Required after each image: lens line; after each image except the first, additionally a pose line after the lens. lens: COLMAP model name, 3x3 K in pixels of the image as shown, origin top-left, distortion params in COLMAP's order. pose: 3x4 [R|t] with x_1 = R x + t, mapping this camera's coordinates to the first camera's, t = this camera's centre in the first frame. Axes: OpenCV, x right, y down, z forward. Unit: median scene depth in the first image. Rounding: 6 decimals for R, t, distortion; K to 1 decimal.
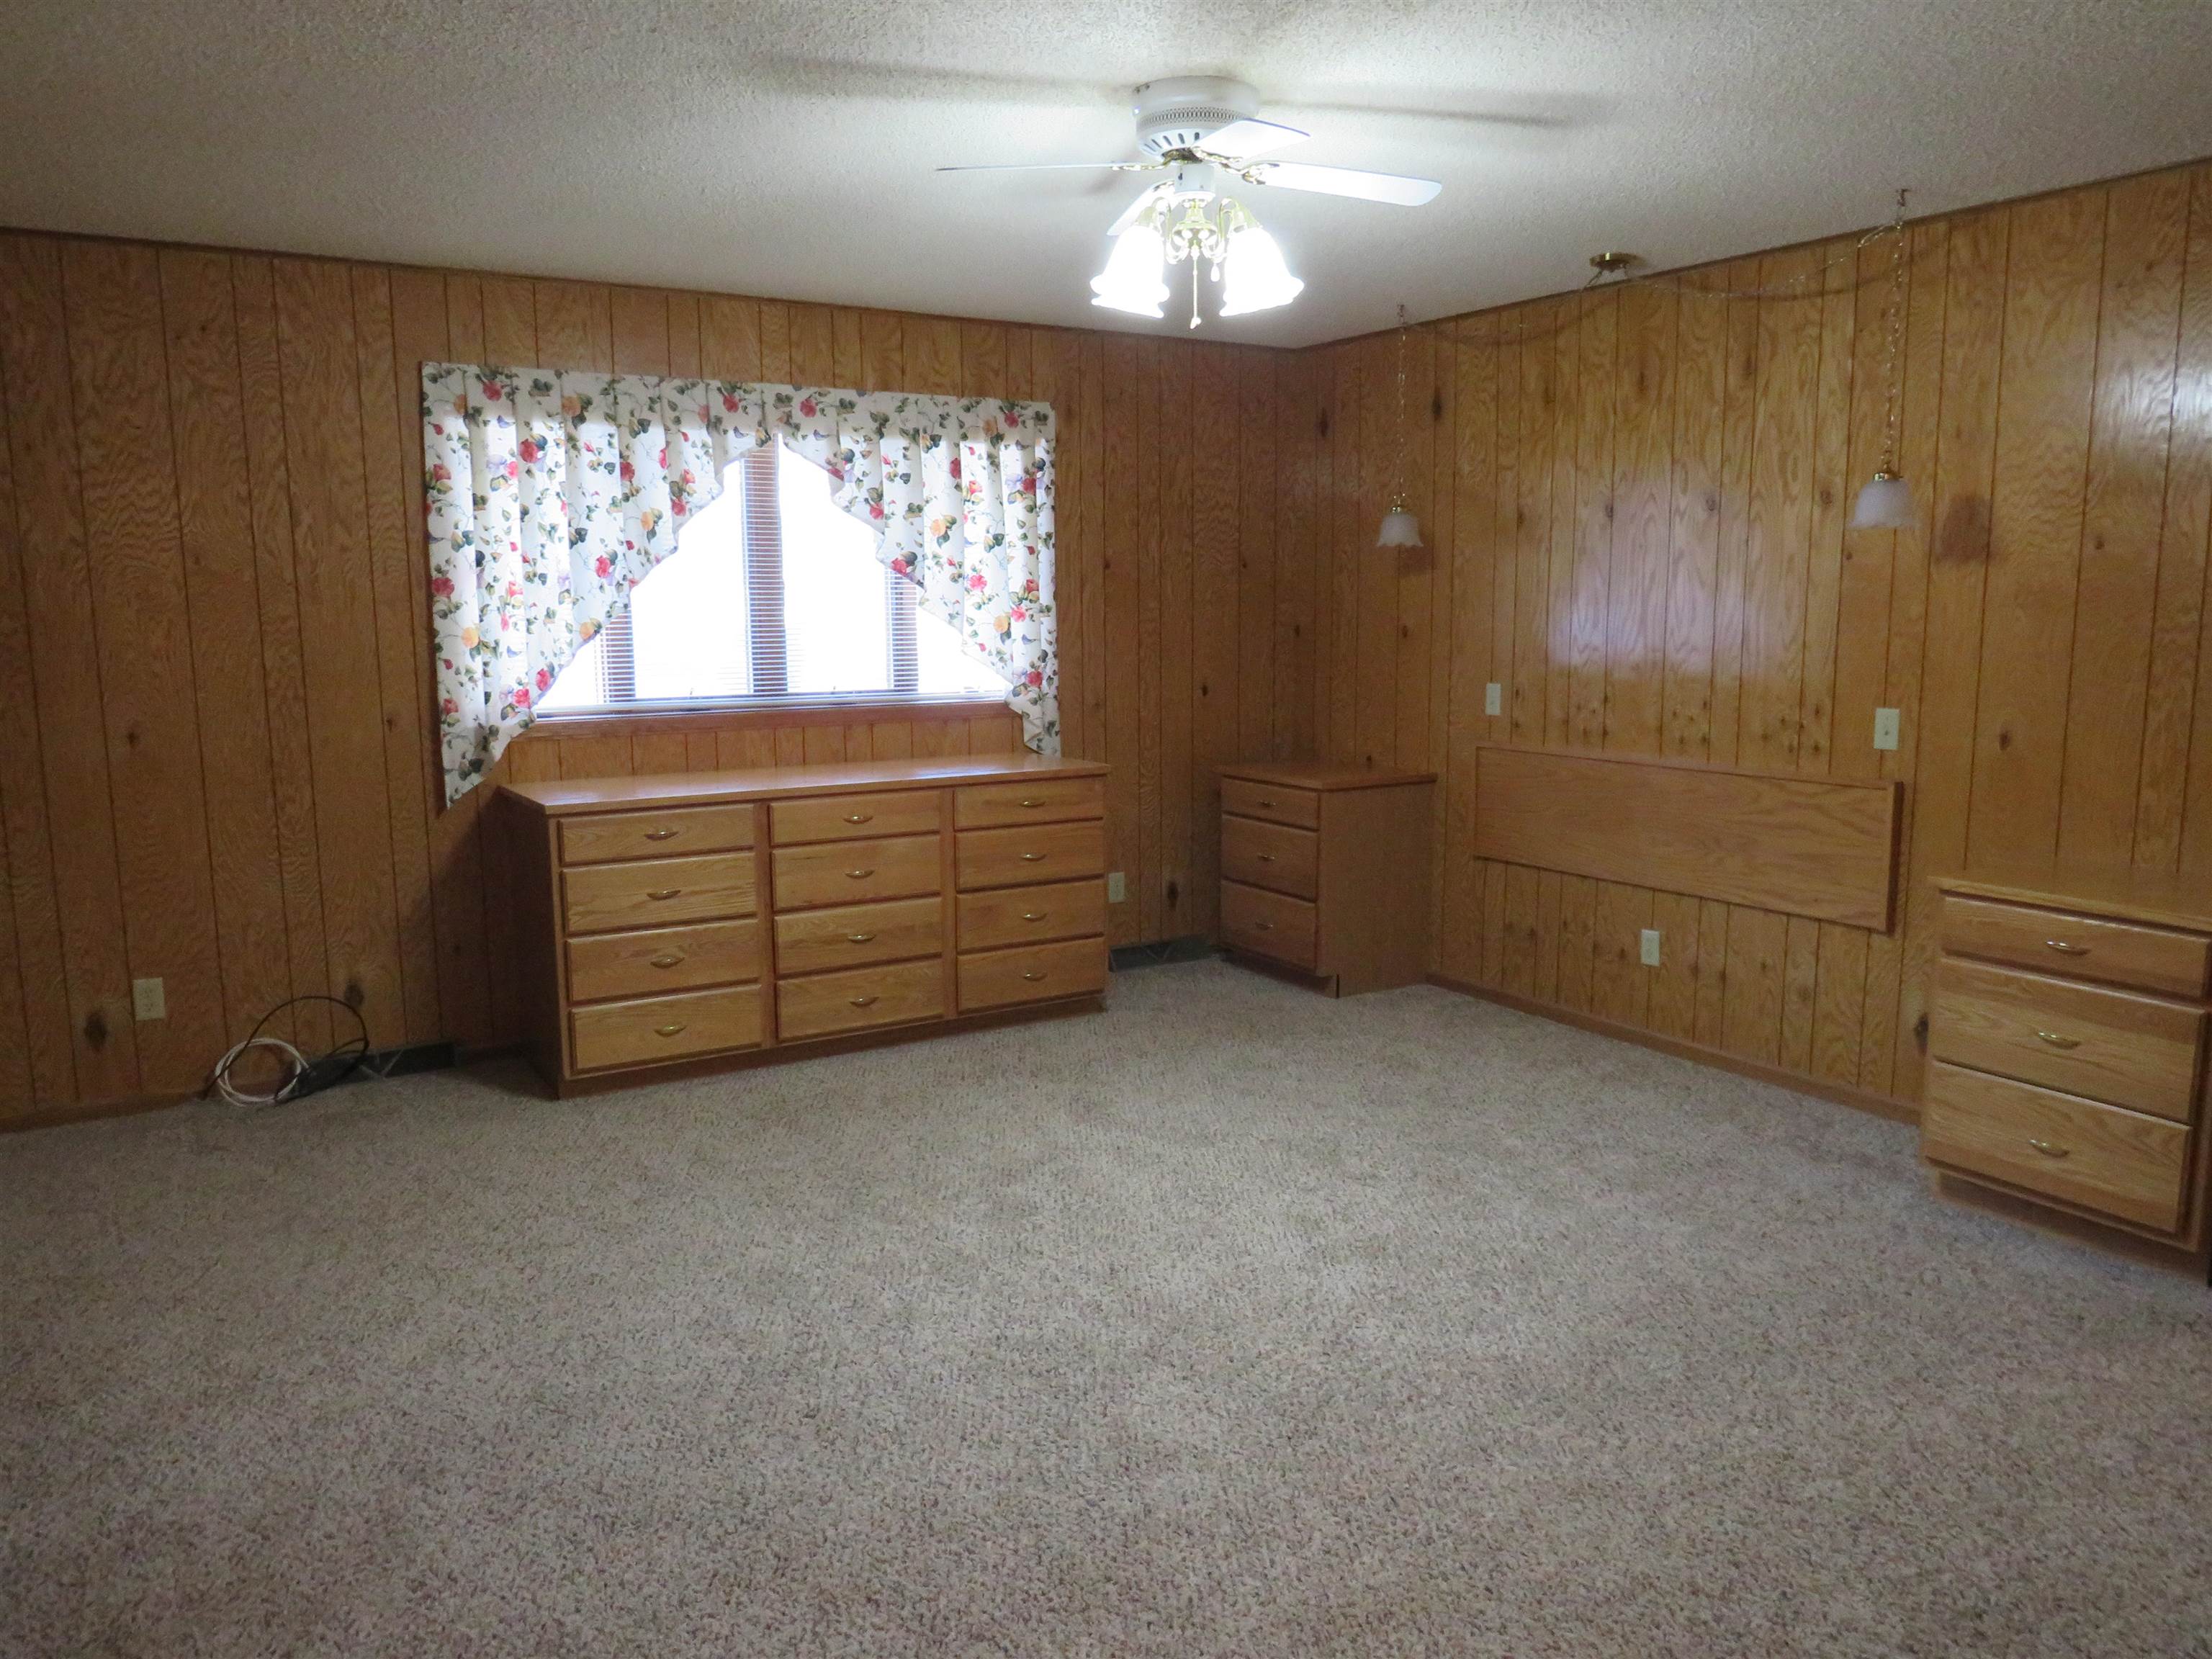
lens RADIAL K [[1567.7, 0, 1076.3], [0, 1567.7, 828.5], [0, 0, 1]] dist [-0.031663, 0.018097]
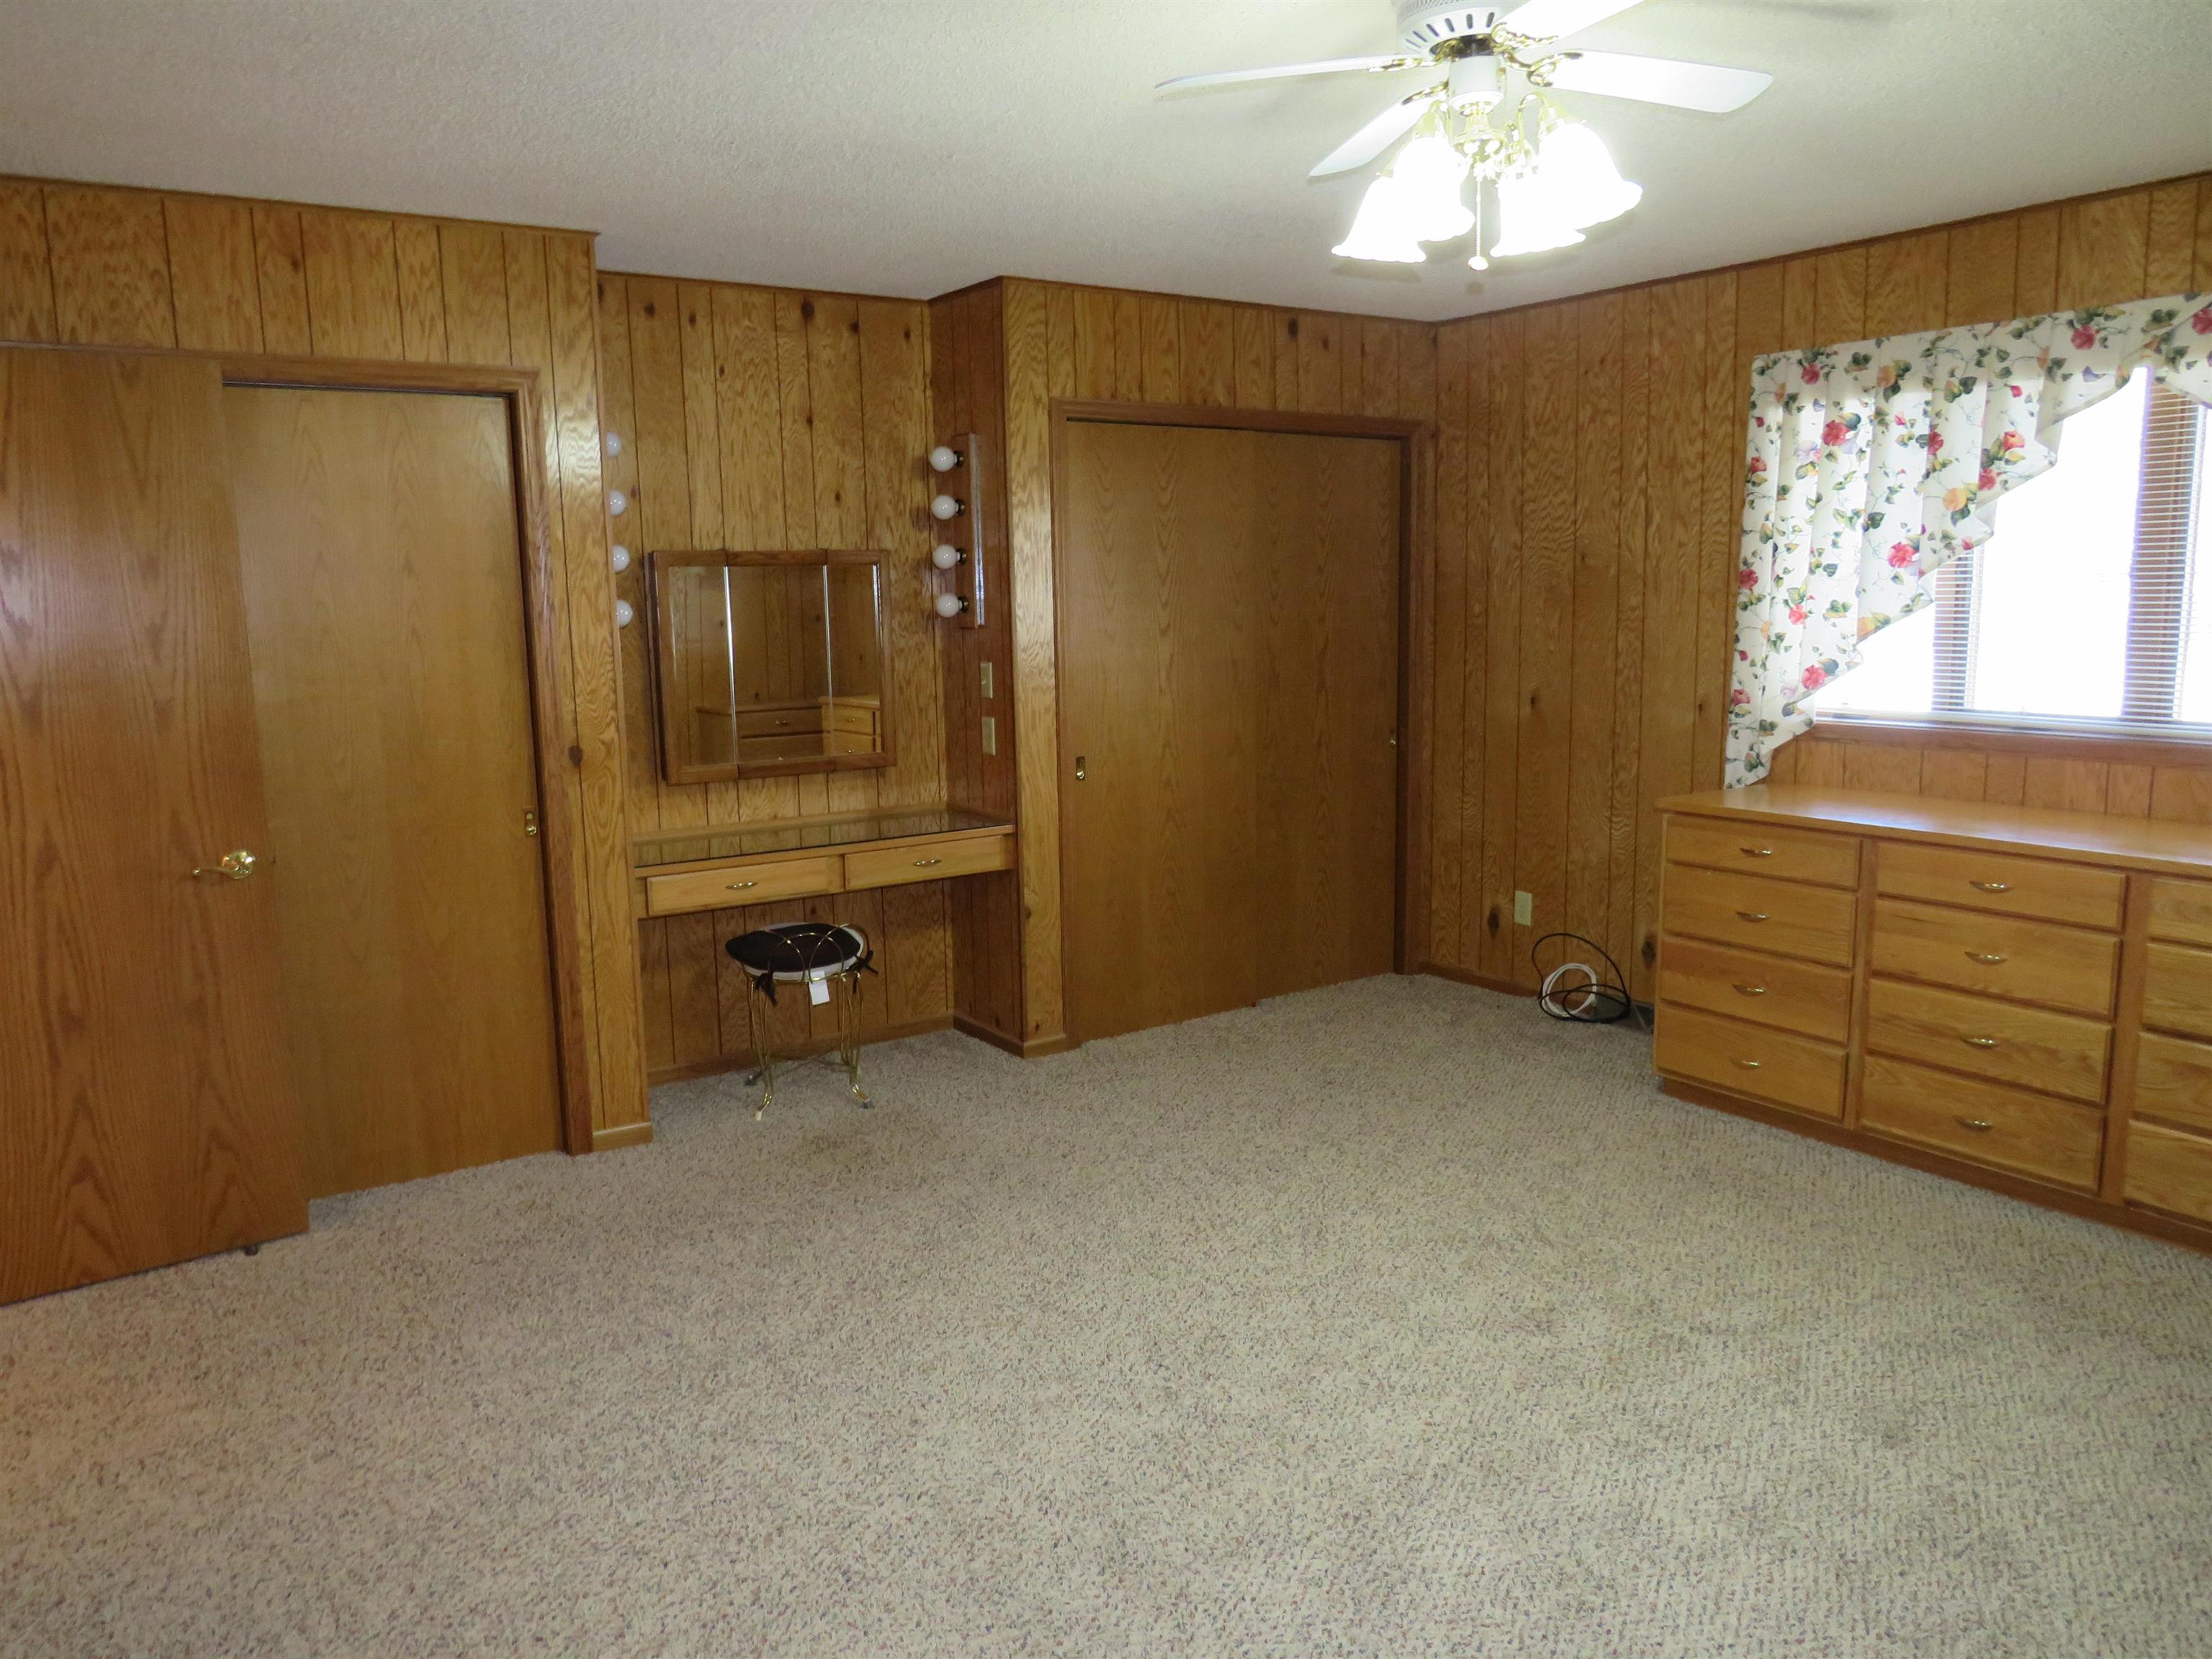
lens RADIAL K [[1567.7, 0, 1066.2], [0, 1567.7, 830.5], [0, 0, 1]] dist [-0.031663, 0.018097]
pose [[0.041253, 0.160052, -0.986246, 0.594973], [-0.122362, 0.980466, 0.153995, -0.096509], [0.991628, 0.114327, 0.060031, 0.519640]]
